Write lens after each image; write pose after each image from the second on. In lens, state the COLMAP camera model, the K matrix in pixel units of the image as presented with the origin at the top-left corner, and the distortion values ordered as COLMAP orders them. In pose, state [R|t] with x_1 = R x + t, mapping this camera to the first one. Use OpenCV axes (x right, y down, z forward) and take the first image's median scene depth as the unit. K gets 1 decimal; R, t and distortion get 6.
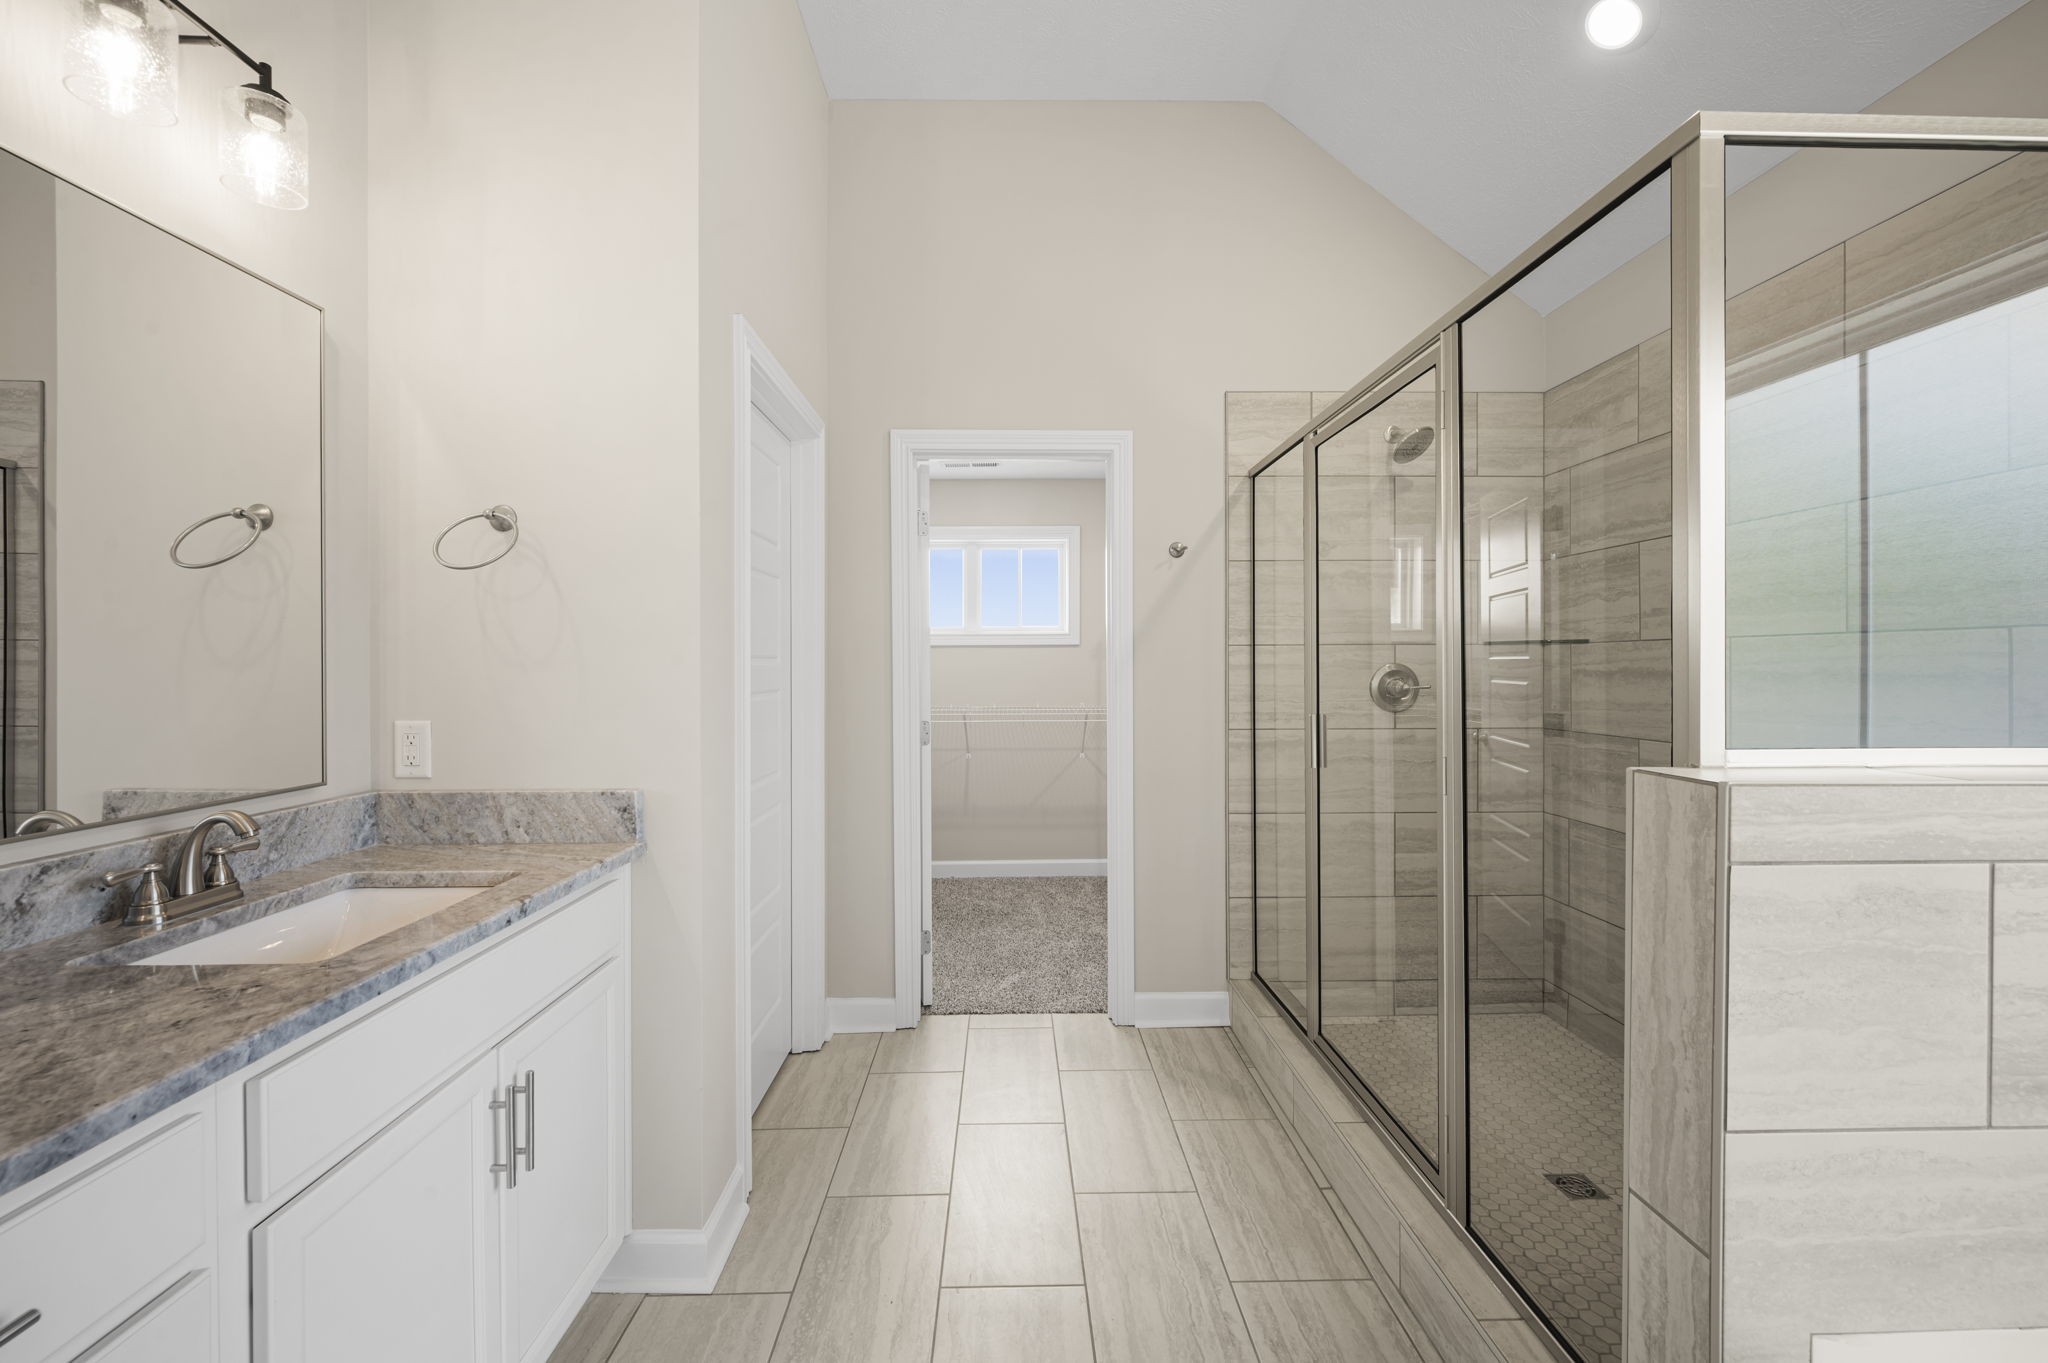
lens RADIAL K [[846.9, 0, 1023.9], [0, 846.9, 670.1], [0, 0, 1]] dist [0.000033, 0.000011]
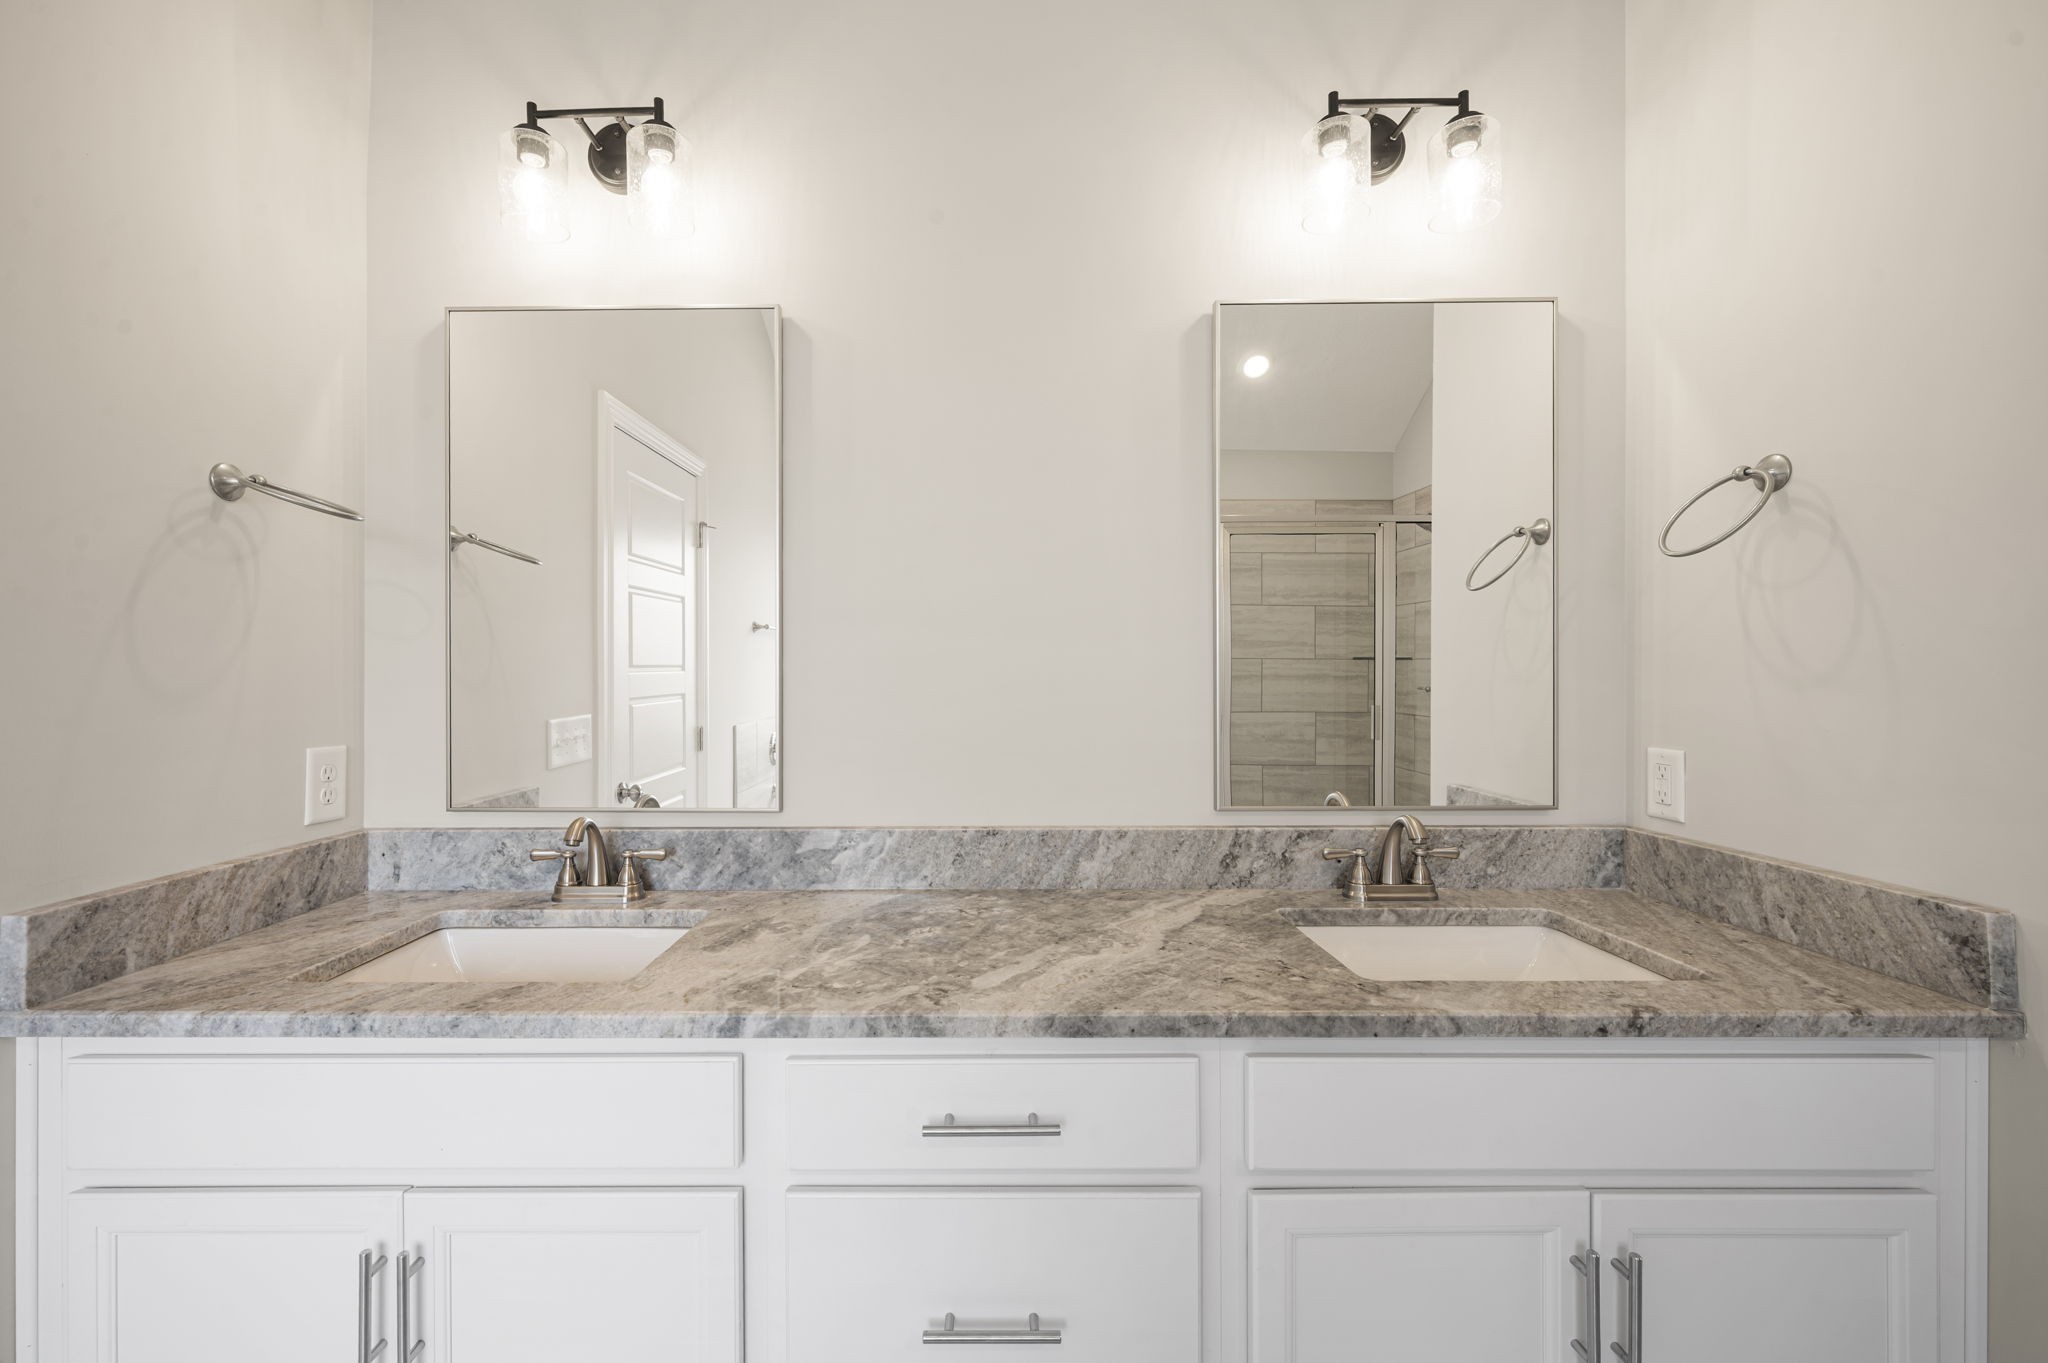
lens RADIAL K [[846.9, 0, 1022.0], [0, 846.9, 676.4], [0, 0, 1]] dist [0.000033, 0.000011]
pose [[-0.038568, 0.002892, -0.999252, 0.138297], [-0.007083, 0.999970, 0.003168, -0.009778], [0.999231, 0.007200, -0.038547, 0.485286]]
